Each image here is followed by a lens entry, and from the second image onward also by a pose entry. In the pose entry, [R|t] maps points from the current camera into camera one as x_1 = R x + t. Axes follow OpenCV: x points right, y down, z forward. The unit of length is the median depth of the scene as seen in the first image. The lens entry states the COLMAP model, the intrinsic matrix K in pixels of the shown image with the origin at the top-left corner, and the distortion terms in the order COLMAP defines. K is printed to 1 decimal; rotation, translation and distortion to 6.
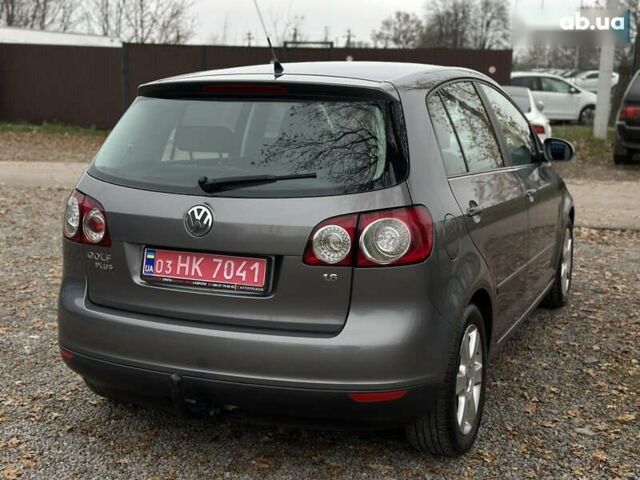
lens RADIAL K [[893.5, 0, 321.3], [0, 893.5, 237.6], [0, 0, 1]] dist [0.124492, 0.000000]
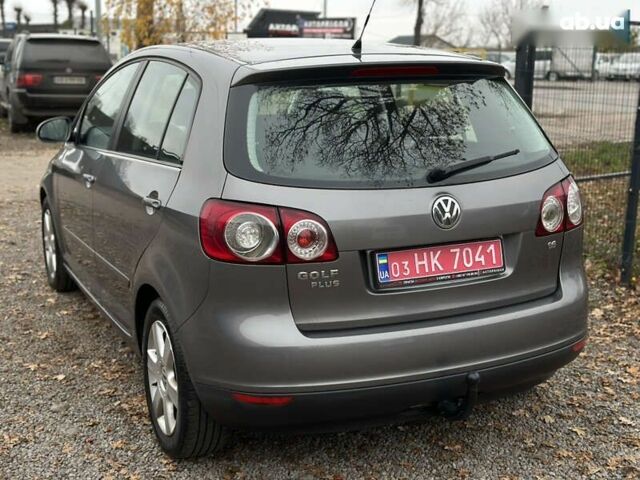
lens RADIAL K [[893.5, 0, 323.5], [0, 893.5, 241.4], [0, 0, 1]] dist [0.124492, 0.000000]
pose [[0.671741, -0.169991, 0.721018, -0.854705], [0.138807, 0.984959, 0.102899, -0.097260], [-0.727665, 0.030961, 0.685234, 0.414560]]
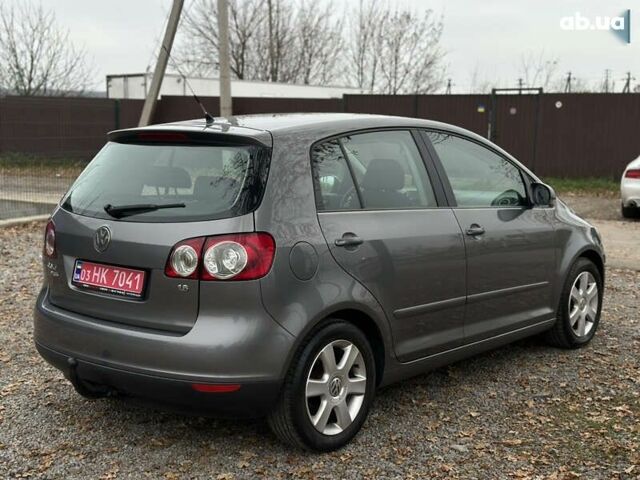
lens RADIAL K [[893.5, 0, 315.8], [0, 893.5, 242.4], [0, 0, 1]] dist [0.124492, 0.000000]
pose [[0.952582, 0.034742, -0.302292, 0.500283], [-0.048523, 0.998091, -0.038198, 0.018432], [0.300388, 0.051055, 0.952450, -0.113297]]
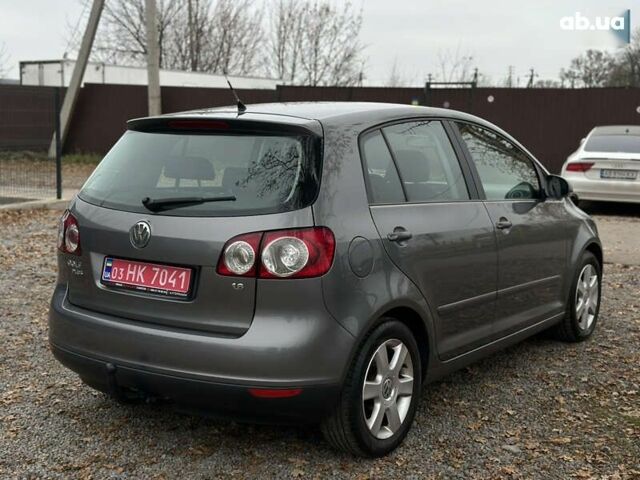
lens RADIAL K [[893.5, 0, 321.1], [0, 893.5, 237.4], [0, 0, 1]] dist [0.124492, 0.000000]
pose [[0.979419, 0.031449, -0.199374, 0.309446], [-0.040128, 0.998408, -0.039643, 0.020482], [0.197810, 0.046828, 0.979121, -0.102364]]
